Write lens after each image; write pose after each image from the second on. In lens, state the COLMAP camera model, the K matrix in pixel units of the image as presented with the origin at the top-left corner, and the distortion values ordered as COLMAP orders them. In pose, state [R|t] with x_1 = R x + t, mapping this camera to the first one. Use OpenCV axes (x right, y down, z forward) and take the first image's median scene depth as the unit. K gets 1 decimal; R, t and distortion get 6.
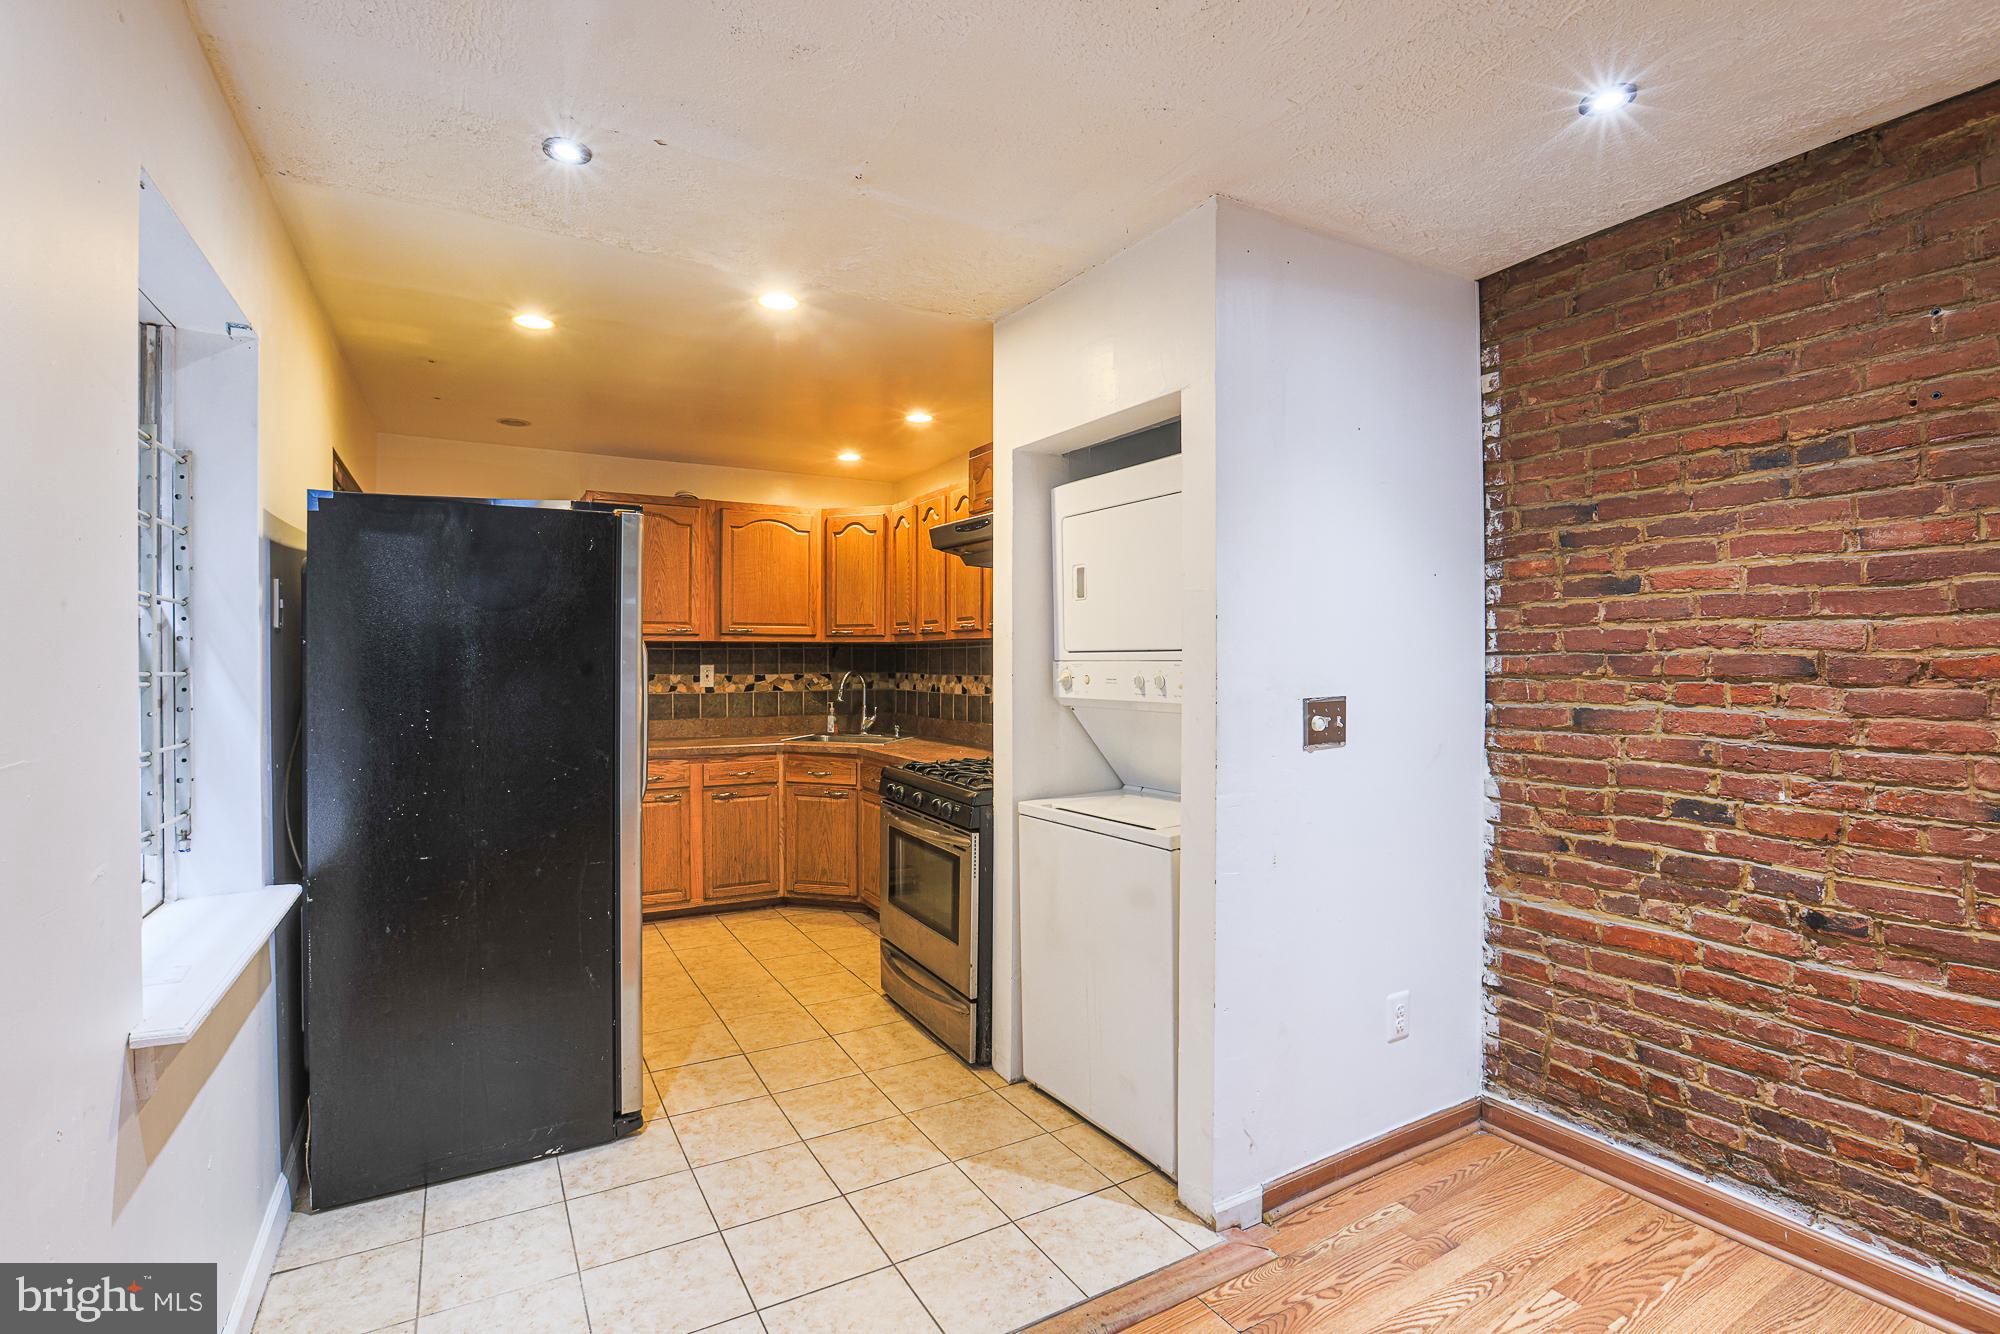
lens RADIAL K [[936.2, 0, 1006.2], [0, 936.2, 669.1], [0, 0, 1]] dist [-0.051569, 0.017472]
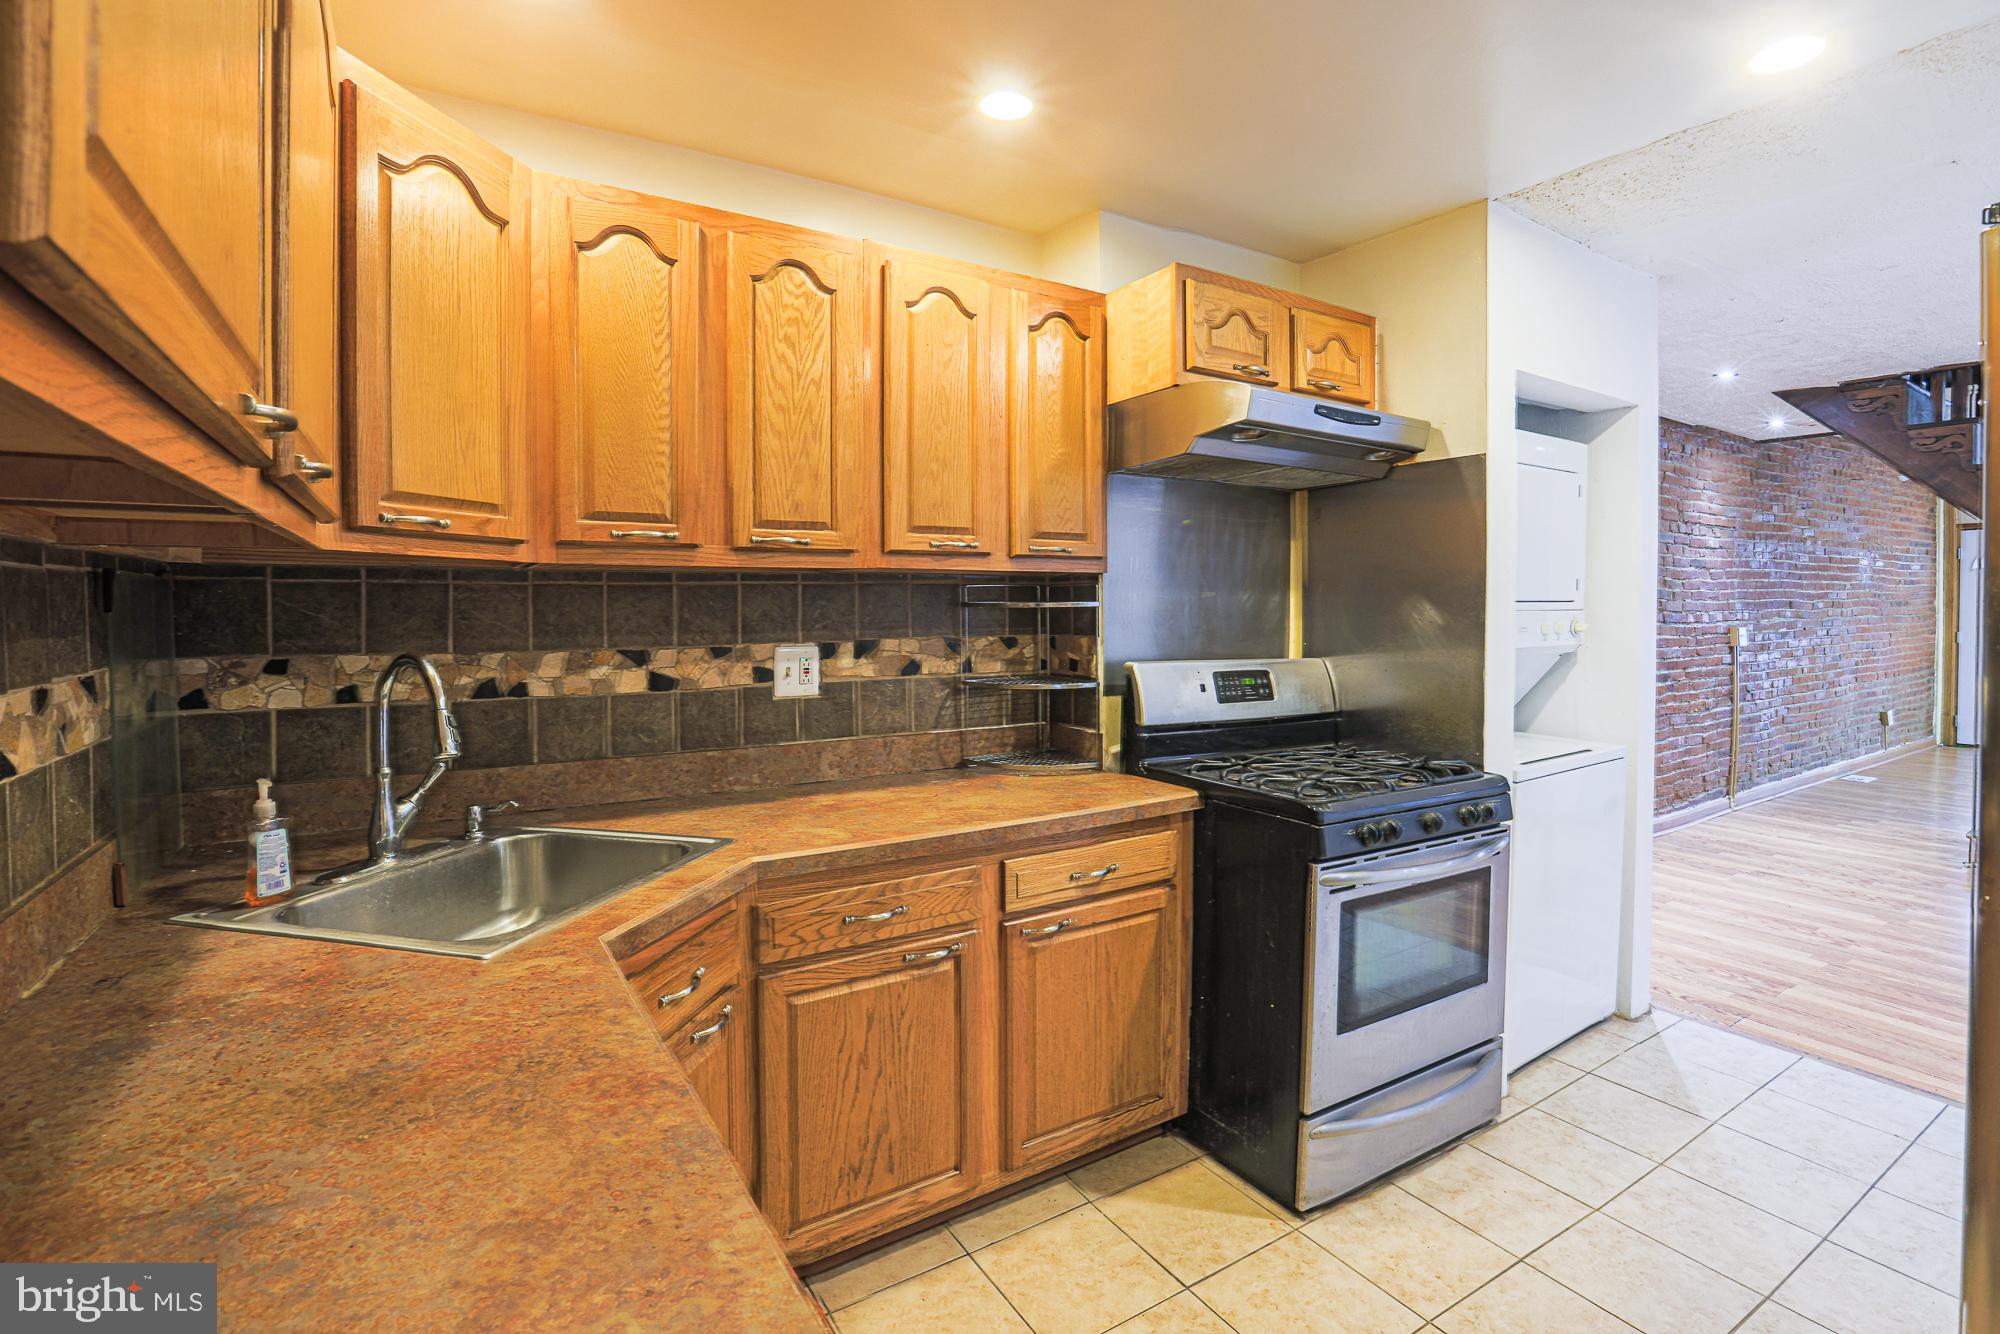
lens RADIAL K [[929.8, 0, 970.4], [0, 929.8, 612.5], [0, 0, 1]] dist [-0.037007, 0.004301]
pose [[-0.014744, -0.013230, 0.999804, -0.799322], [0.010401, 0.999856, 0.013384, -0.023343], [-0.999837, 0.010597, -0.014604, 1.443821]]
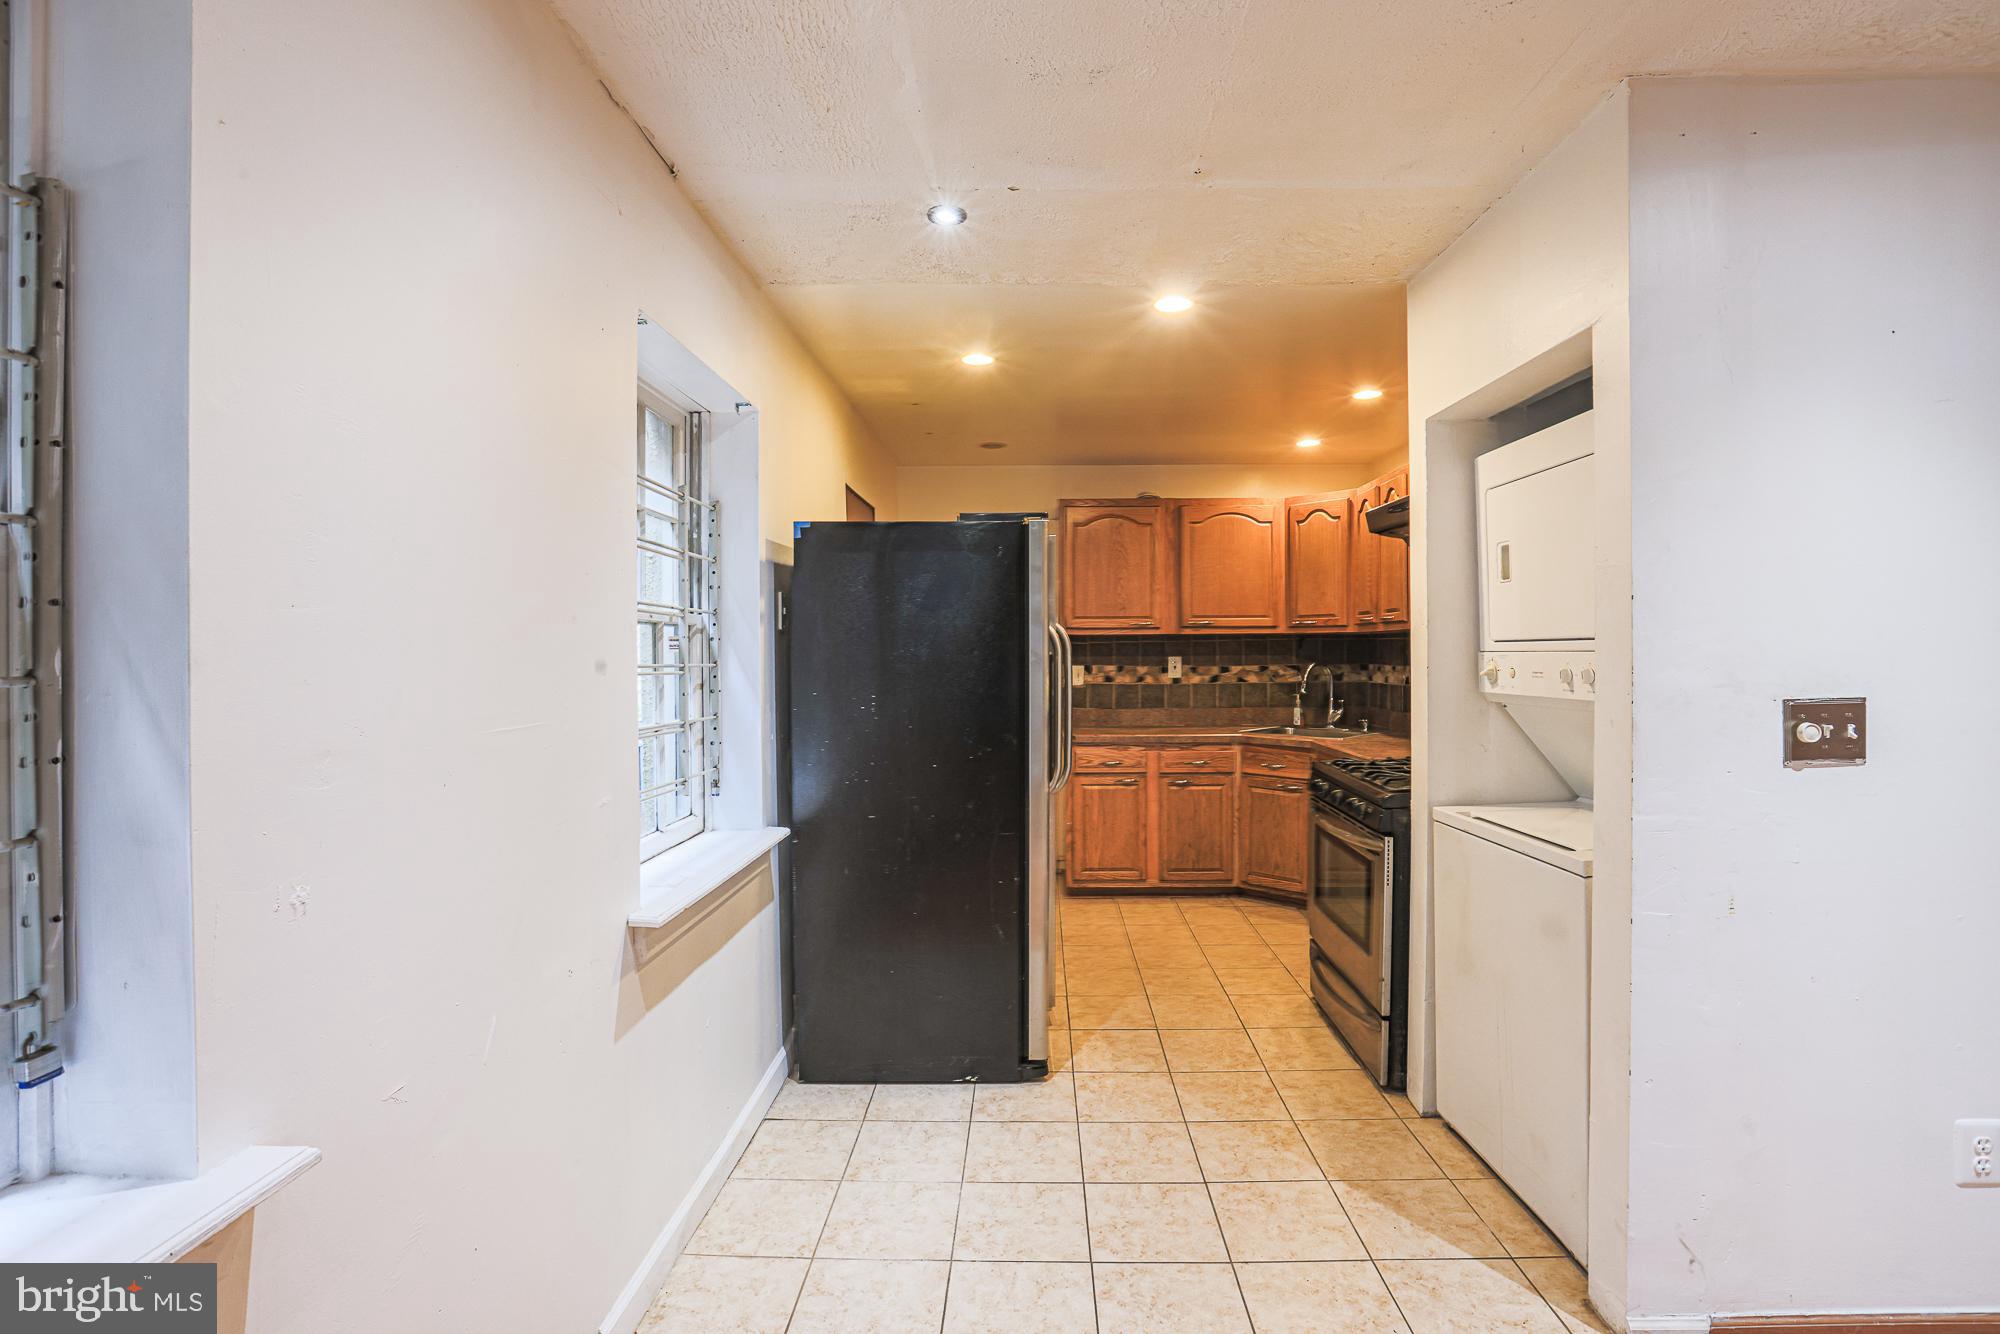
lens RADIAL K [[936.2, 0, 1016.4], [0, 936.2, 664.5], [0, 0, 1]] dist [-0.051569, 0.017472]
pose [[0.854392, 0.001367, -0.519628, 0.126754], [0.000968, 0.999991, 0.004222, -0.000654], [0.519629, -0.004110, 0.854382, 0.024637]]
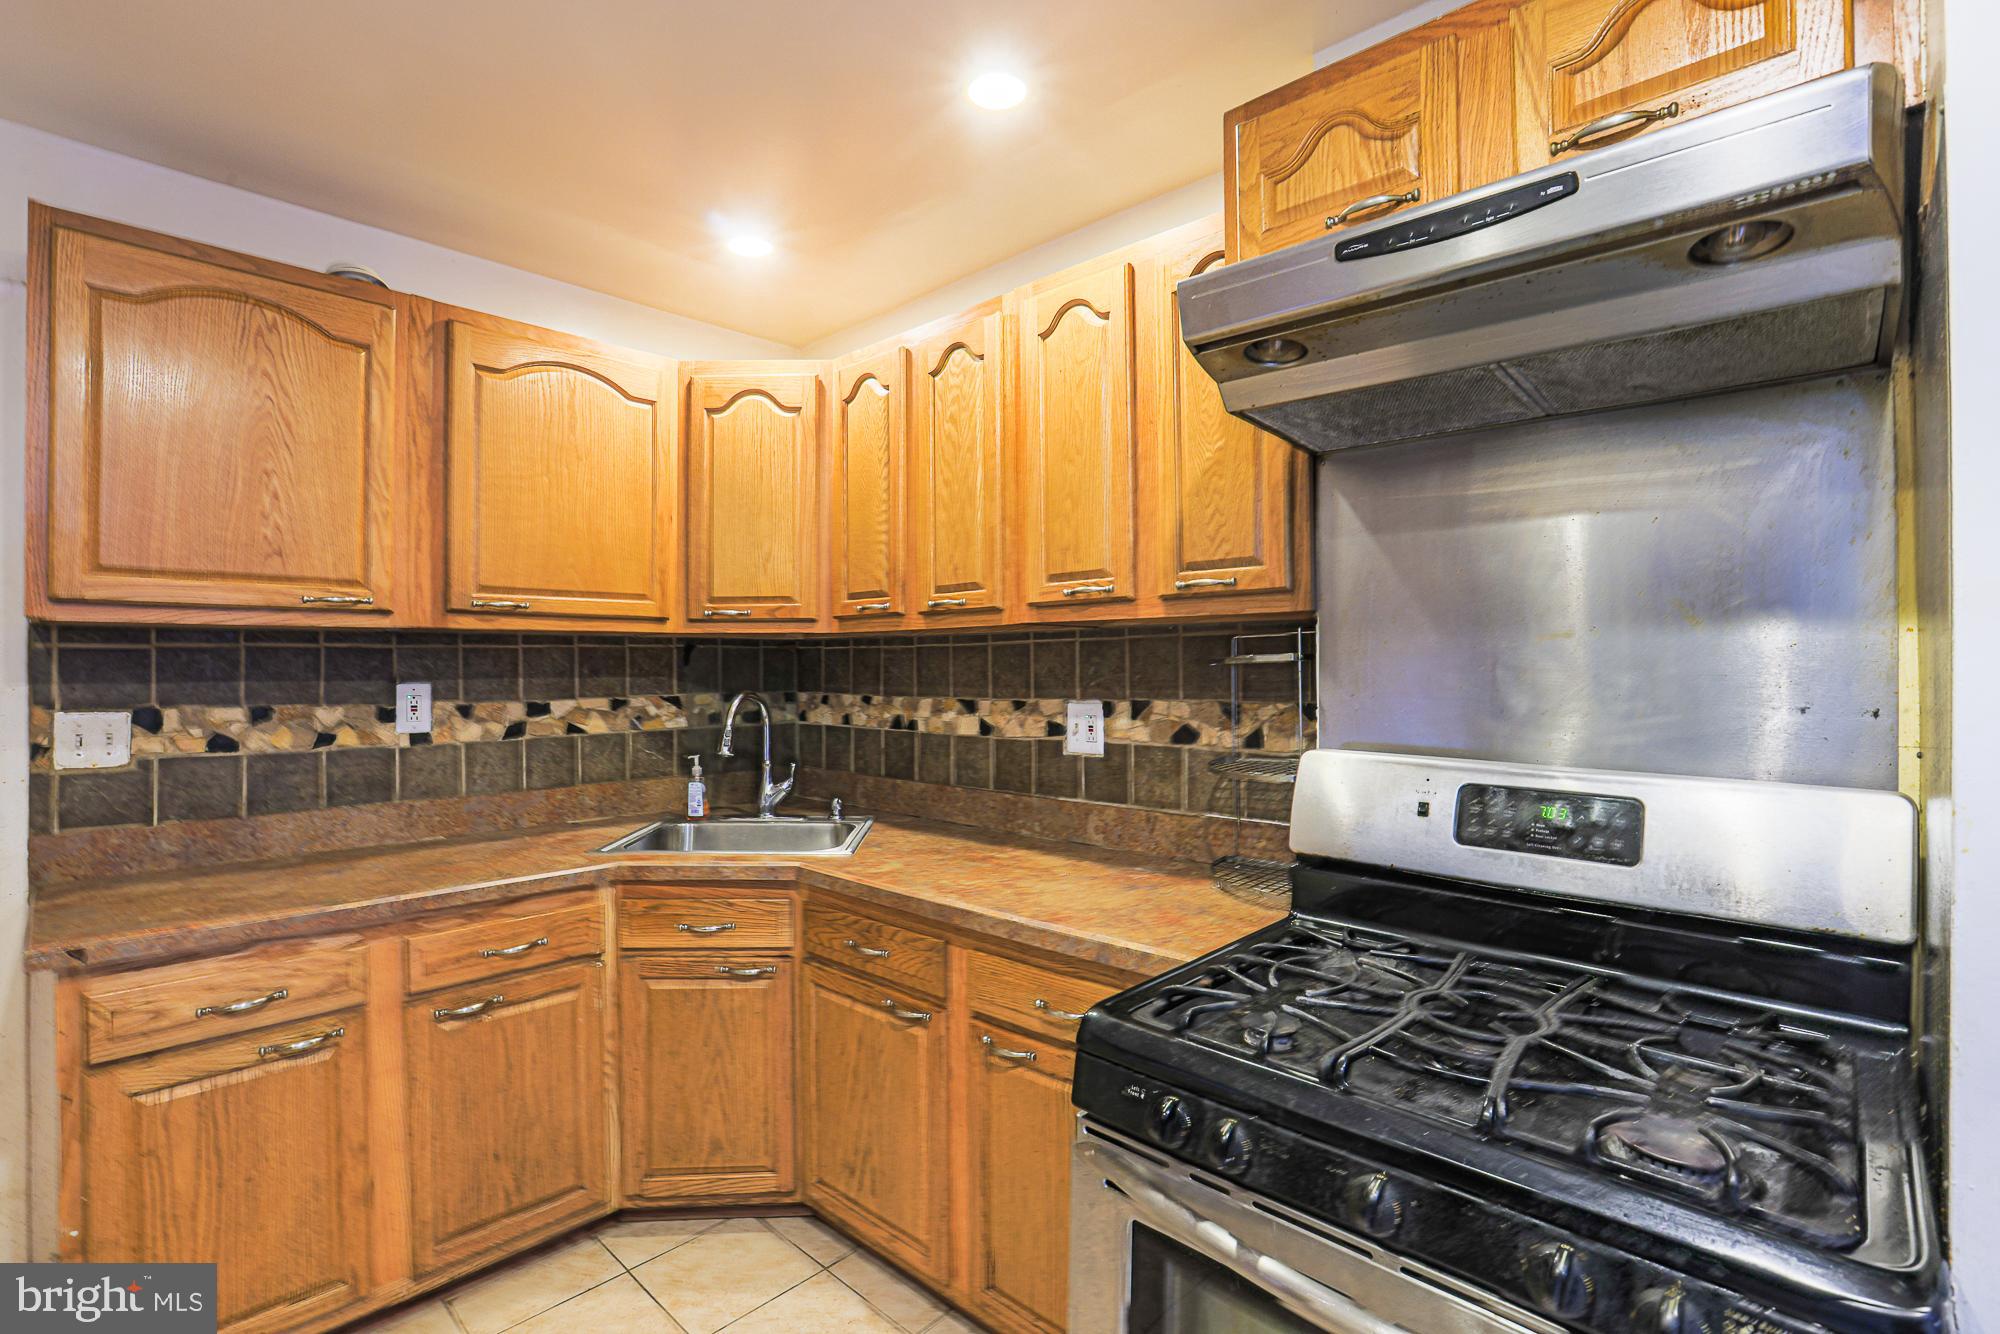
lens RADIAL K [[929.8, 0, 1028.1], [0, 929.8, 670.3], [0, 0, 1]] dist [-0.037007, 0.004301]
pose [[0.958452, -0.005875, 0.285195, -0.278502], [0.008080, 0.999946, -0.006555, -0.008743], [-0.285141, 0.008587, 0.958447, 0.846017]]
